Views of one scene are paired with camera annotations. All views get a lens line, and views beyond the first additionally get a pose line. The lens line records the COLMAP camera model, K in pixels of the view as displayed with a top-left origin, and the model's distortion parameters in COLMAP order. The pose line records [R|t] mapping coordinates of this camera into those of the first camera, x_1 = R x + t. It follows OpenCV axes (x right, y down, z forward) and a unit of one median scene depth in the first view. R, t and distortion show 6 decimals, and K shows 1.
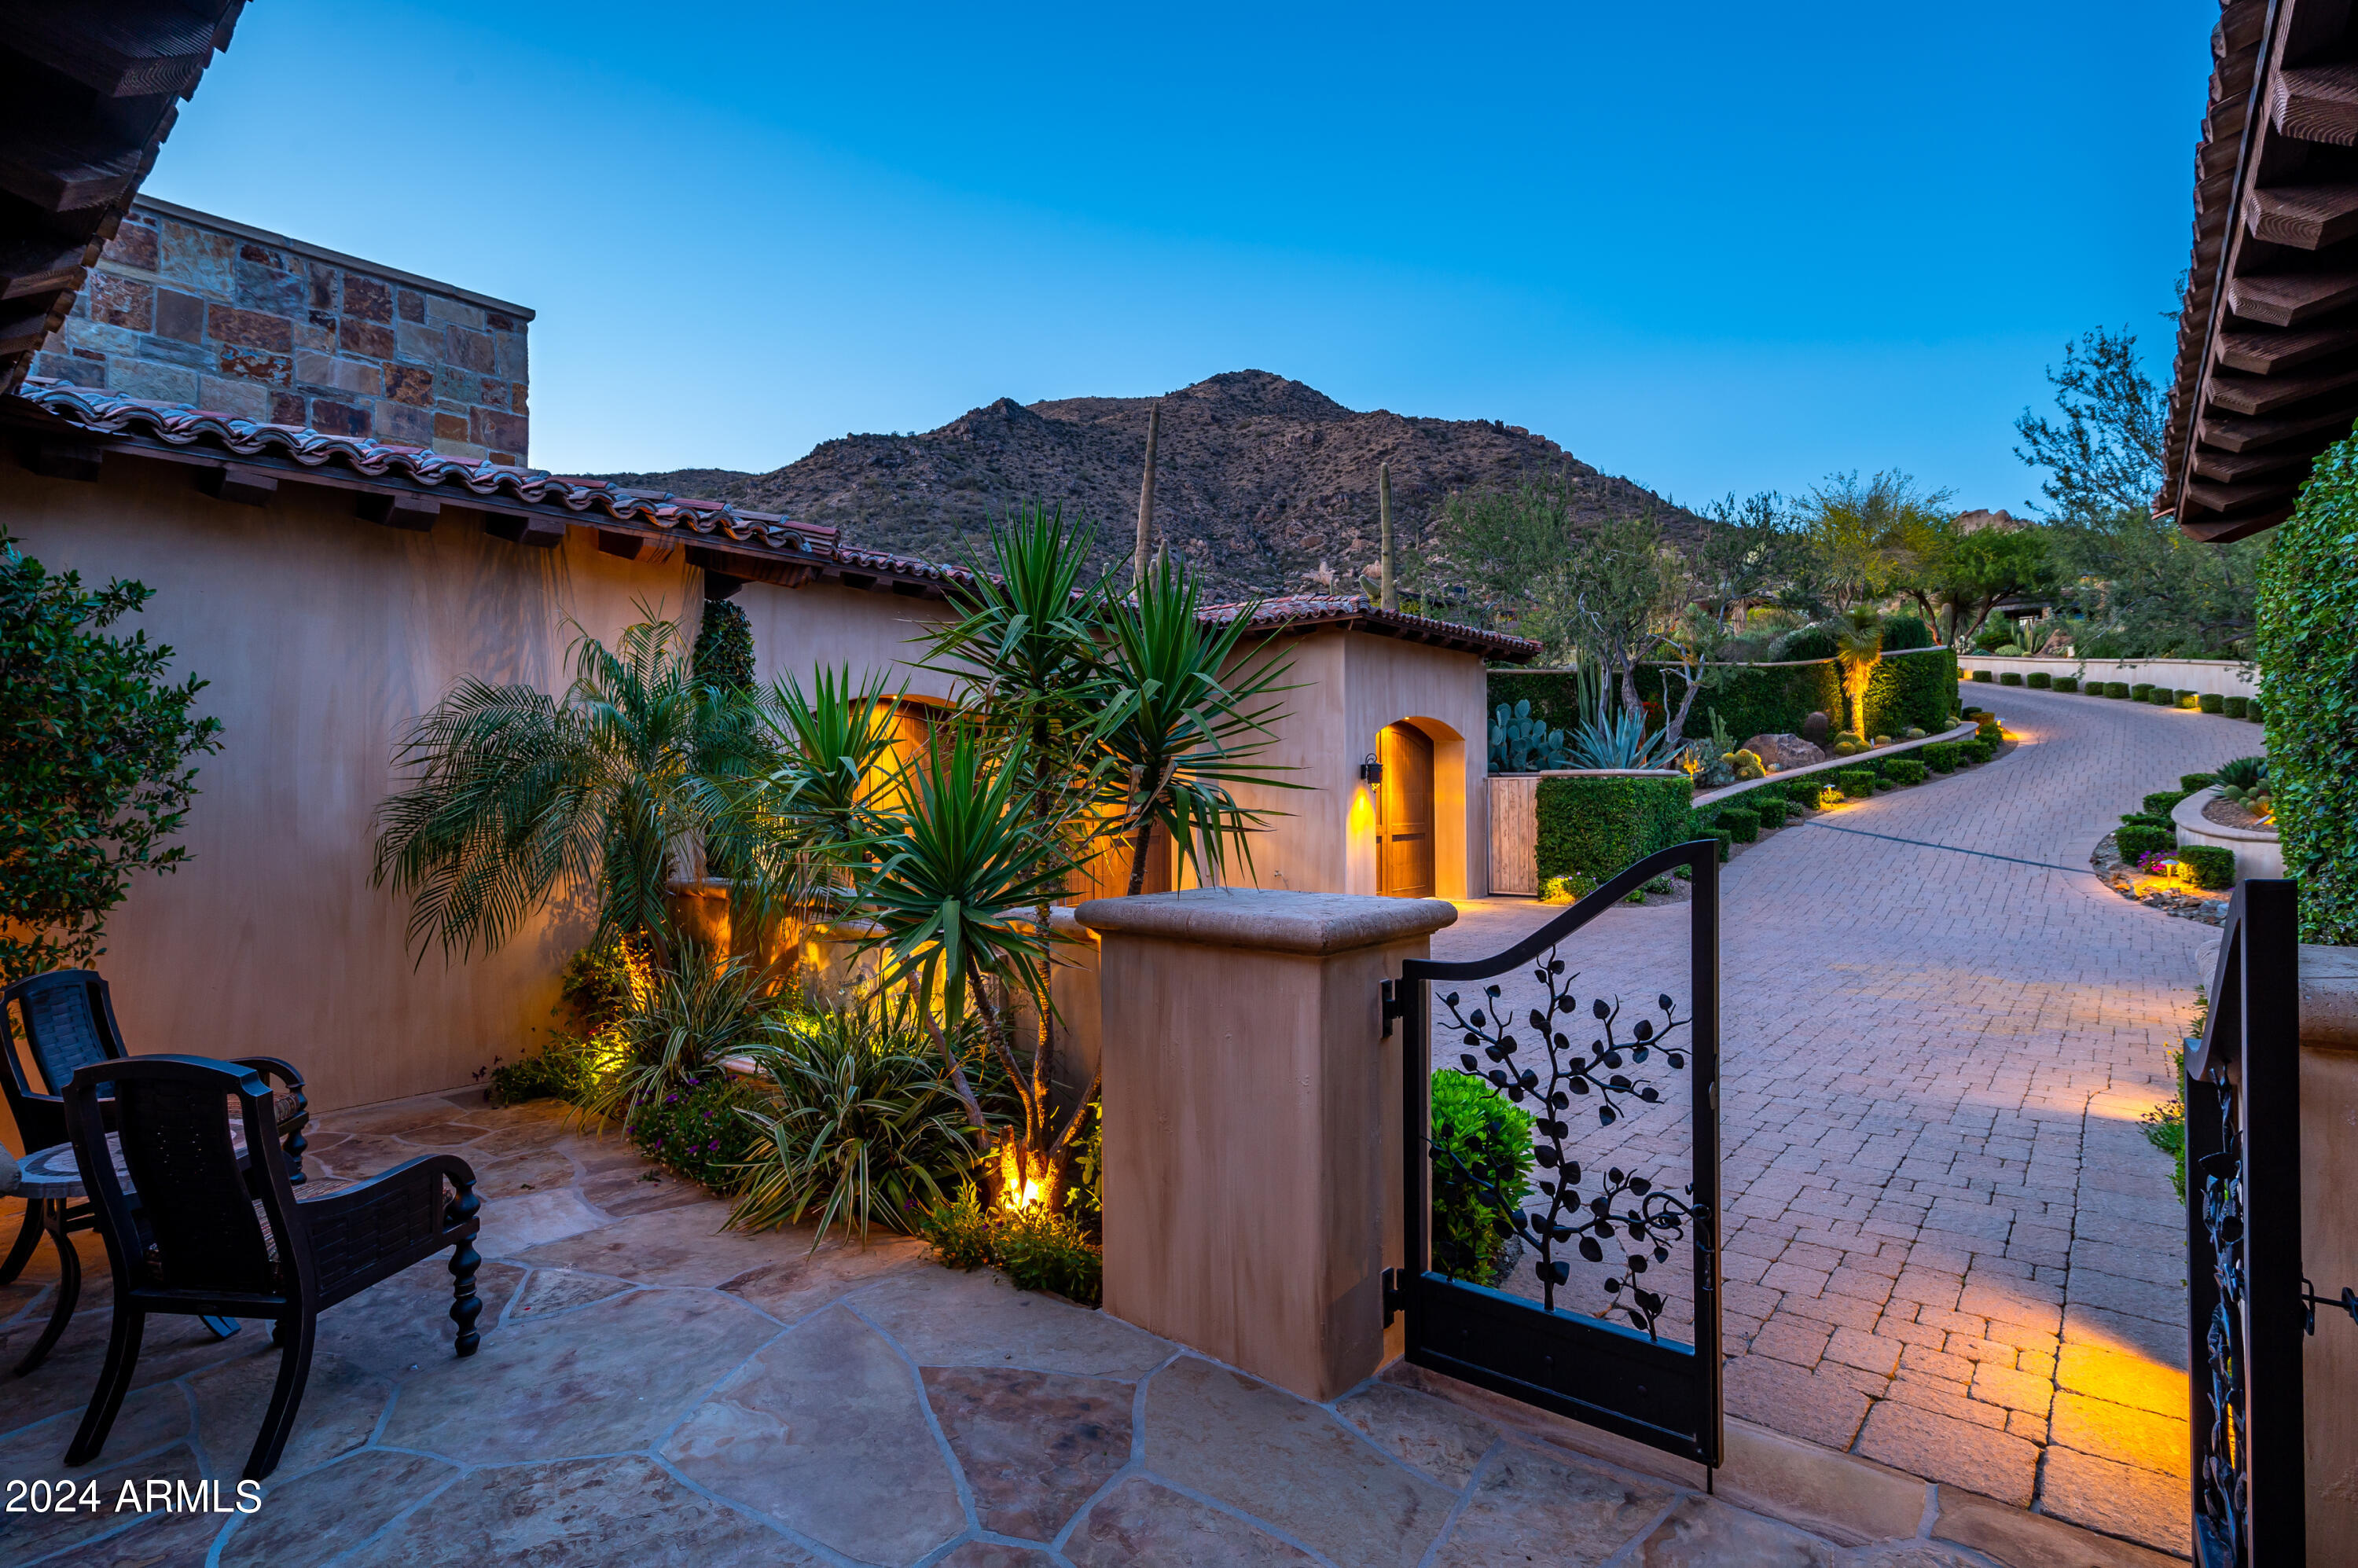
lens RADIAL K [[1154.7, 0, 1179.0], [0, 1154.7, 784.0], [0, 0, 1]] dist [0.002936, 0.000641]
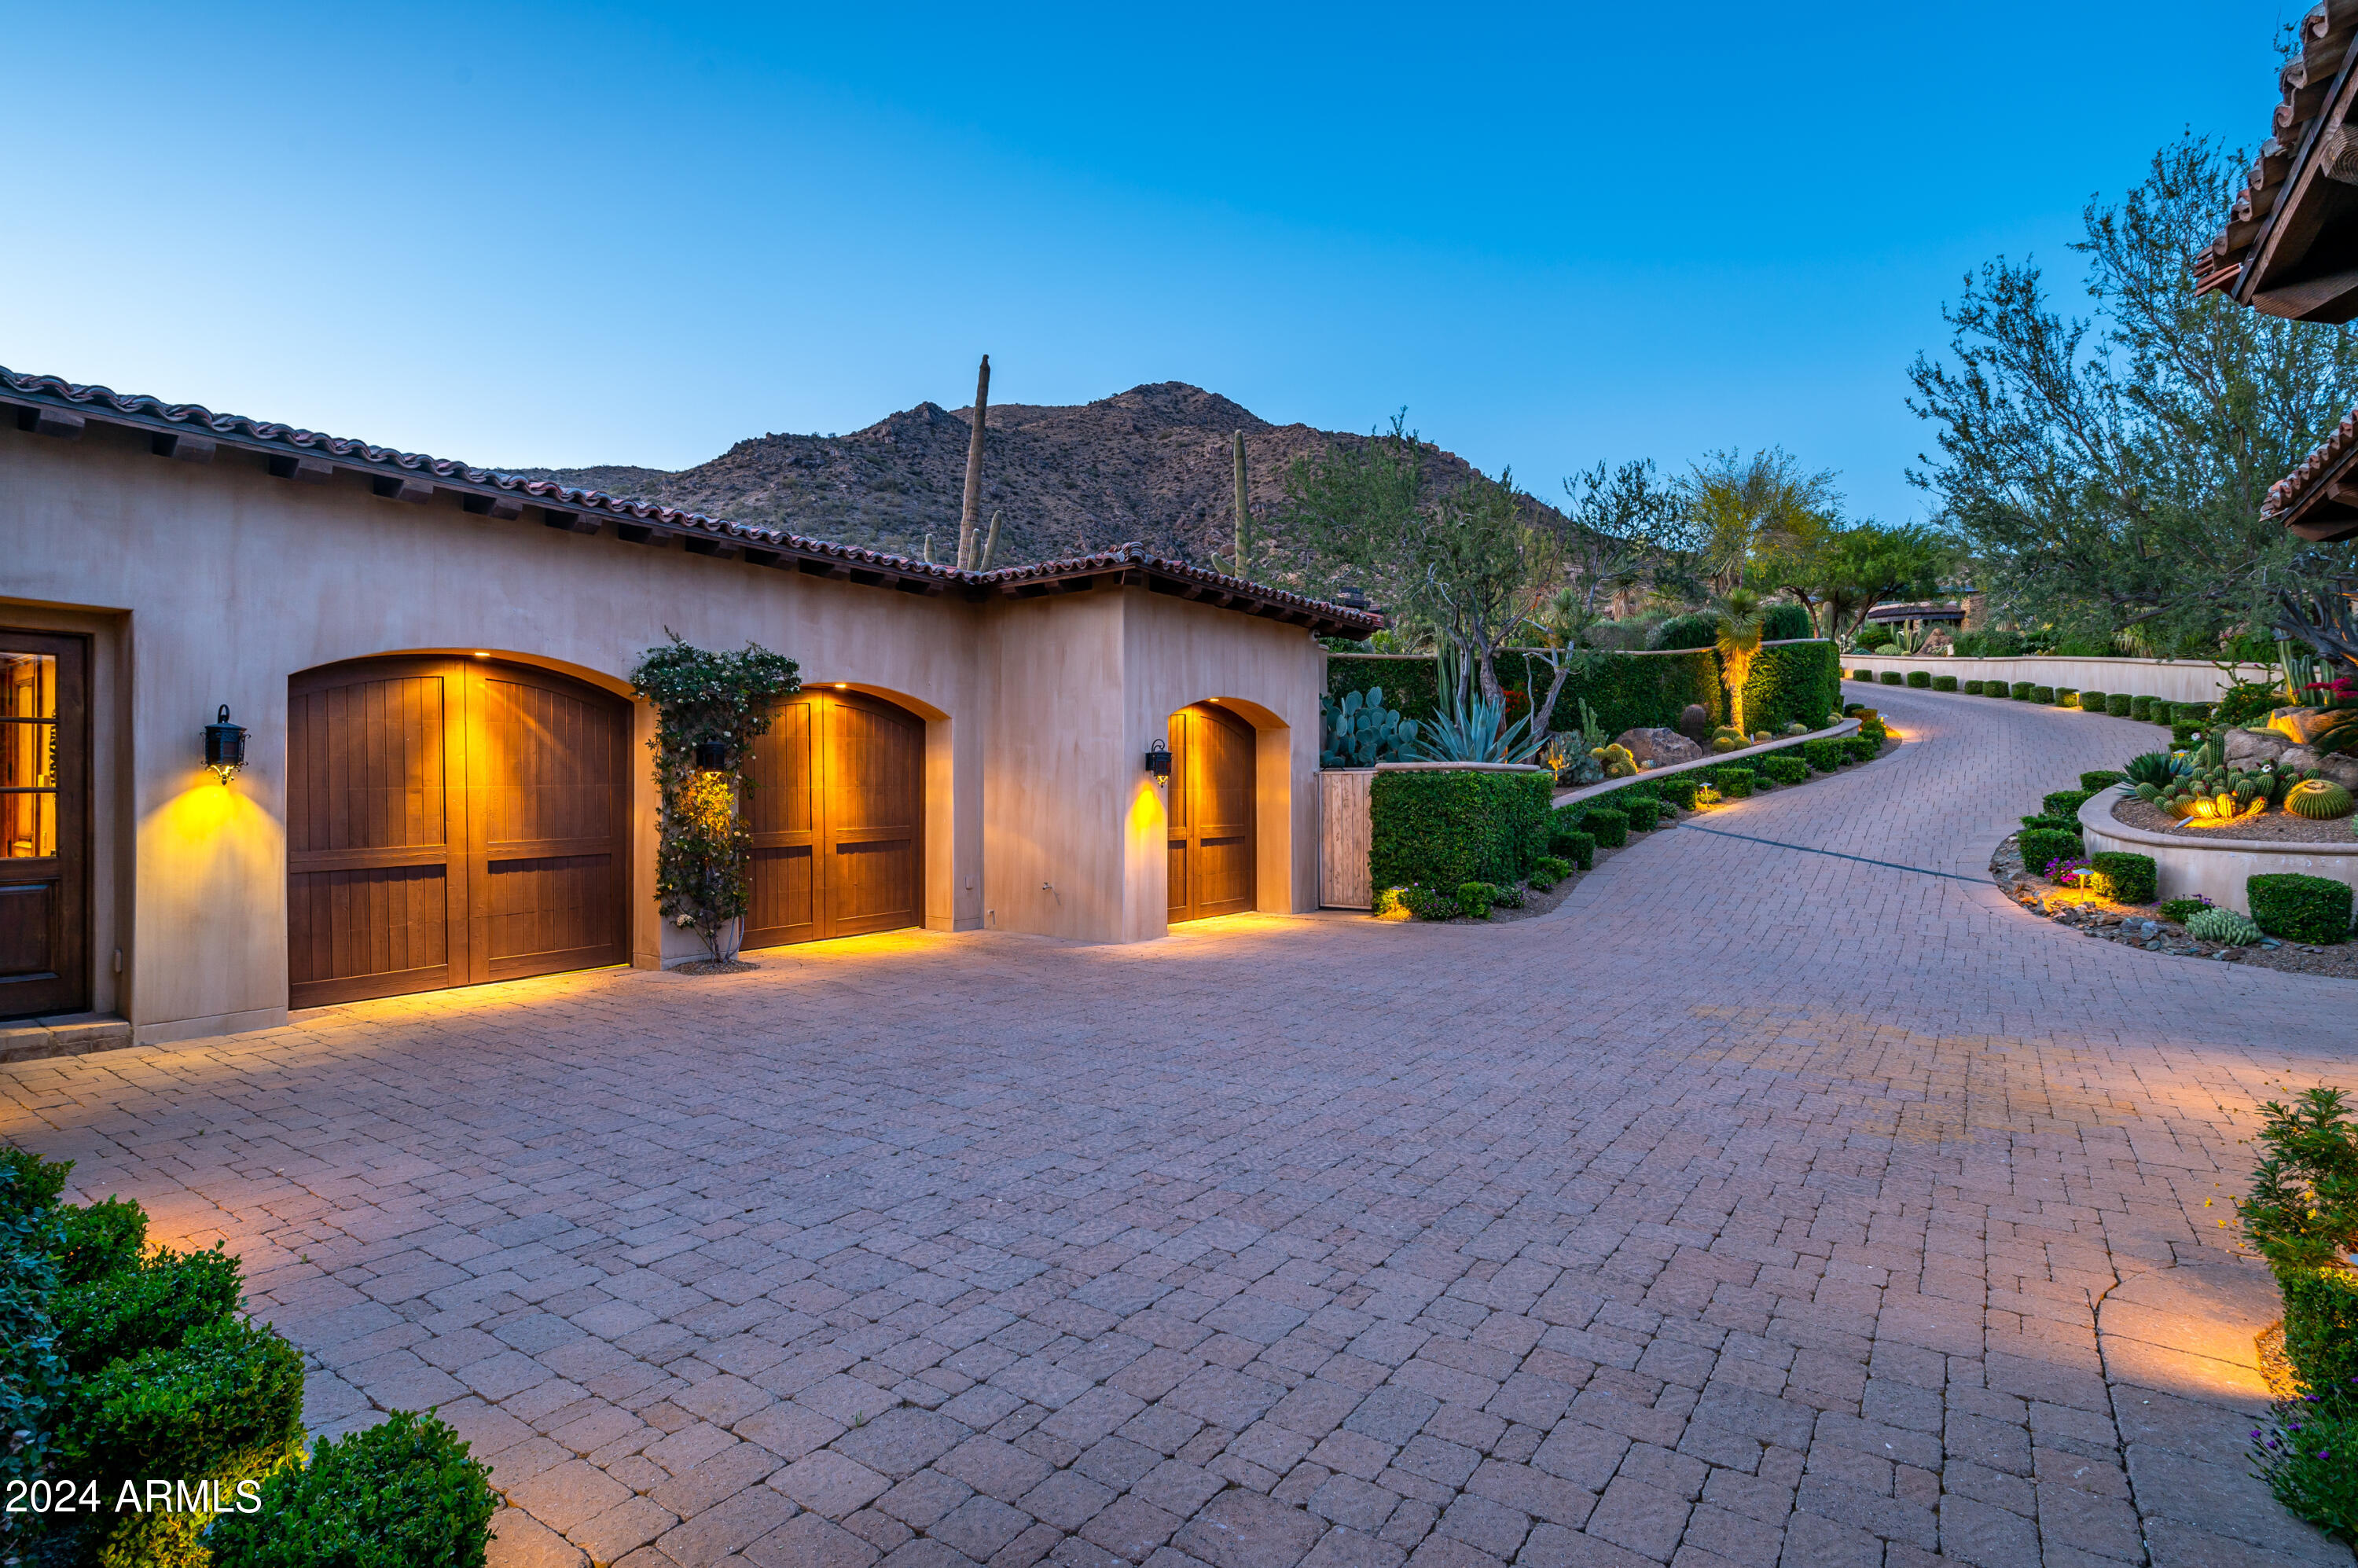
lens RADIAL K [[1129.7, 0, 1179.0], [0, 1129.7, 784.0], [0, 0, 1]] dist [0.003670, 0.000262]
pose [[0.997718, 0.004031, 0.067392, 0.083360], [-0.003857, 0.999989, -0.002712, 0.004819], [-0.067402, 0.002446, 0.997723, 0.131383]]
